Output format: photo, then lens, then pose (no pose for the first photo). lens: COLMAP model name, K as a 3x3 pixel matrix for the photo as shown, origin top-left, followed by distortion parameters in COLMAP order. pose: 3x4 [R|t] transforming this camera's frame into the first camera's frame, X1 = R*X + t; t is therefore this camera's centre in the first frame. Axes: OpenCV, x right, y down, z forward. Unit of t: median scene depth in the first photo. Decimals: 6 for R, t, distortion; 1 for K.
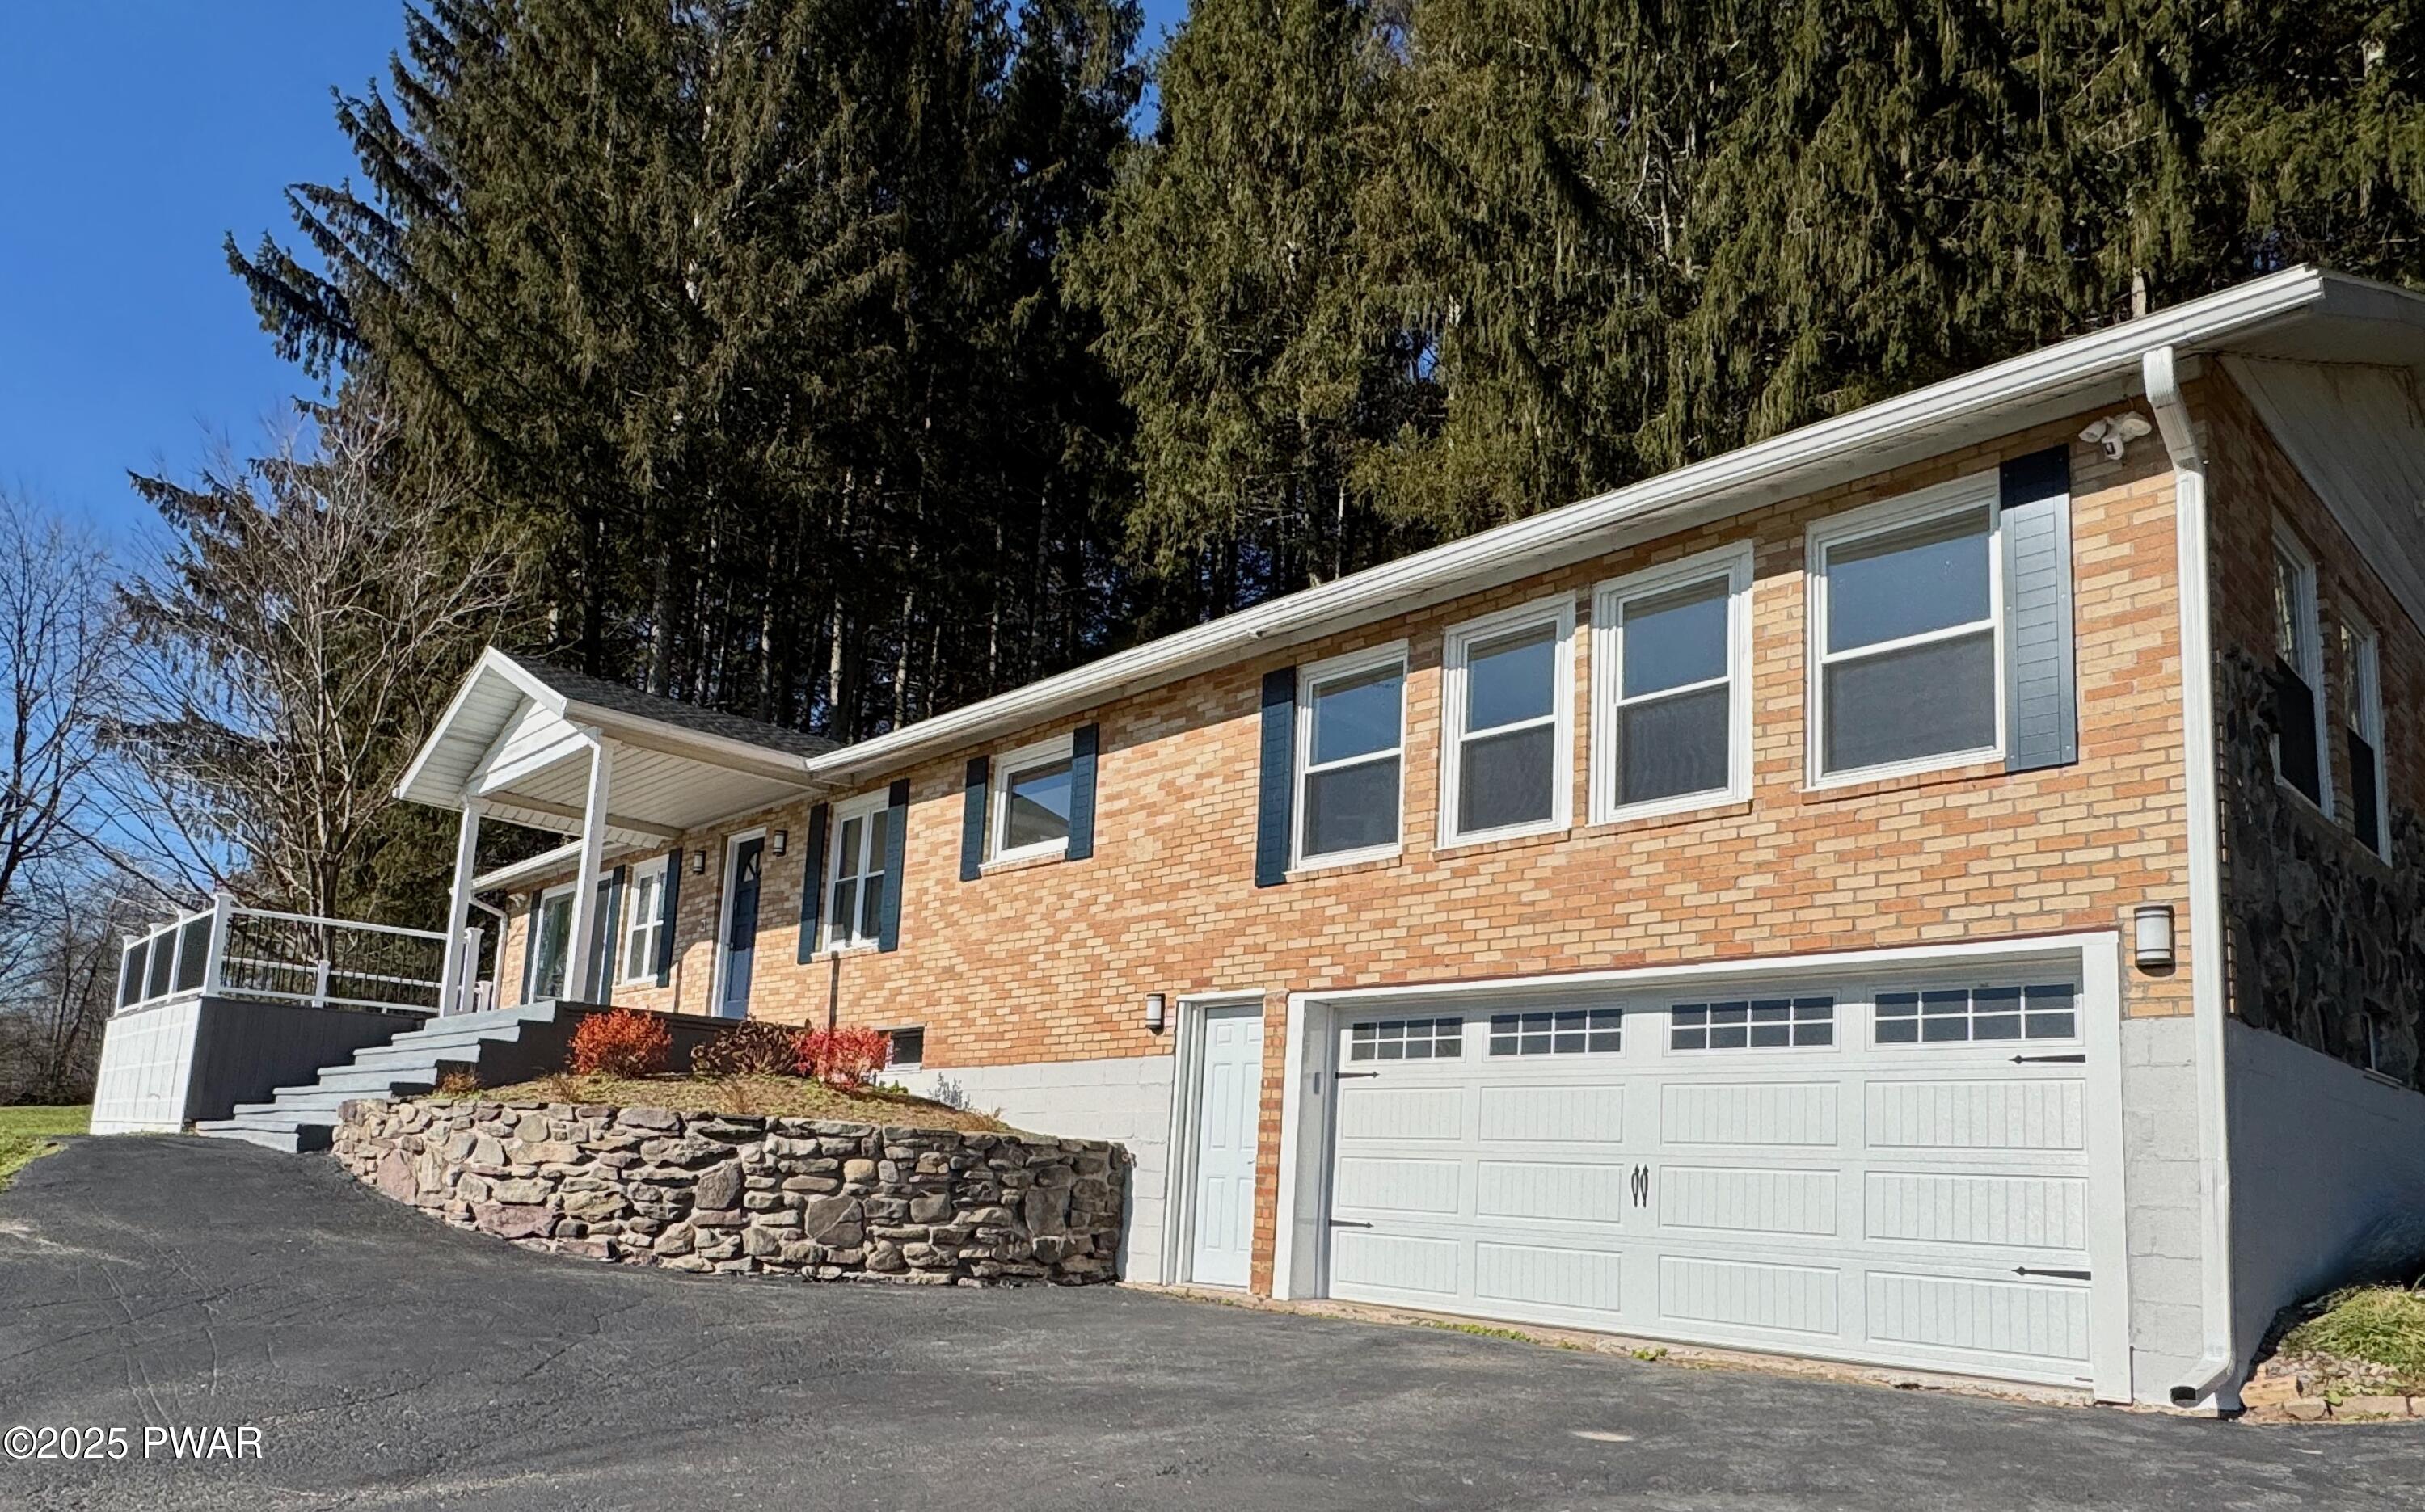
lens RADIAL K [[1561.9, 0, 1222.8], [0, 1561.9, 962.0], [0, 0, 1]] dist [0.002607, -0.000742]
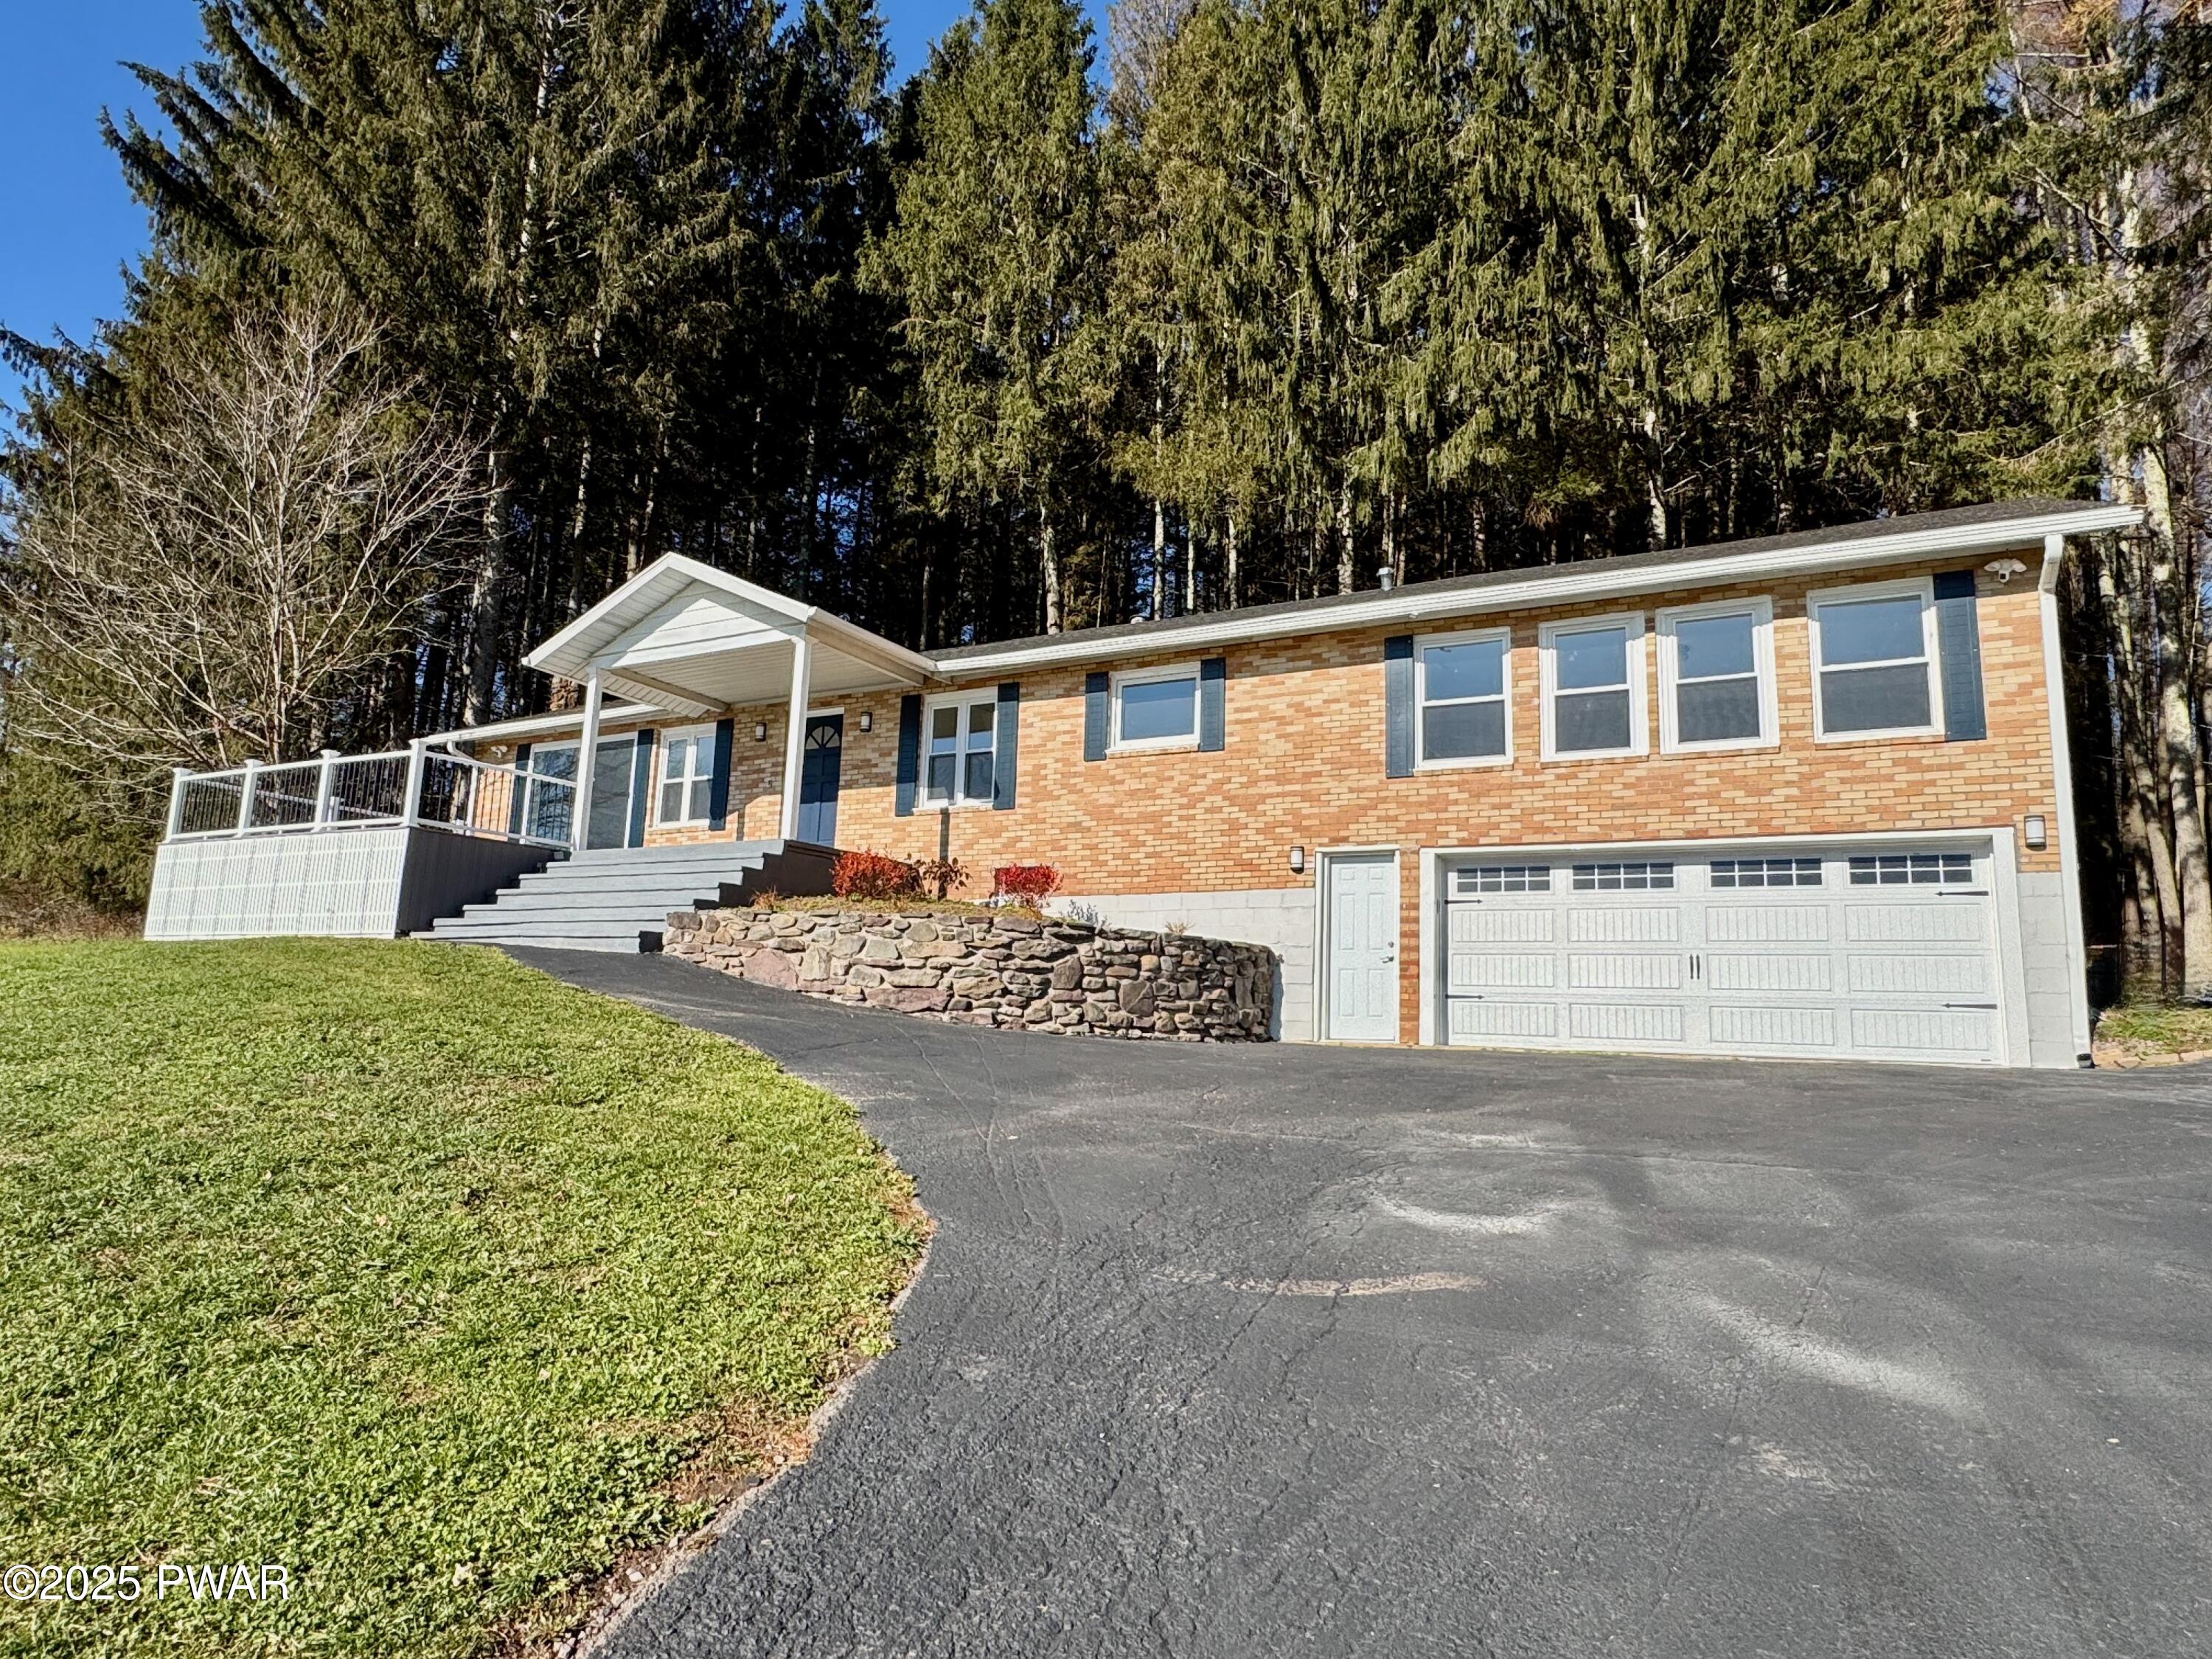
lens RADIAL K [[1300.4, 0, 1111.4], [0, 1300.4, 818.4], [0, 0, 1]] dist [0.002658, 0.001334]
pose [[0.954963, 0.034022, 0.294768, -0.625304], [-0.032003, 0.999420, -0.011671, 0.015249], [-0.294994, 0.001711, 0.955498, -0.136926]]
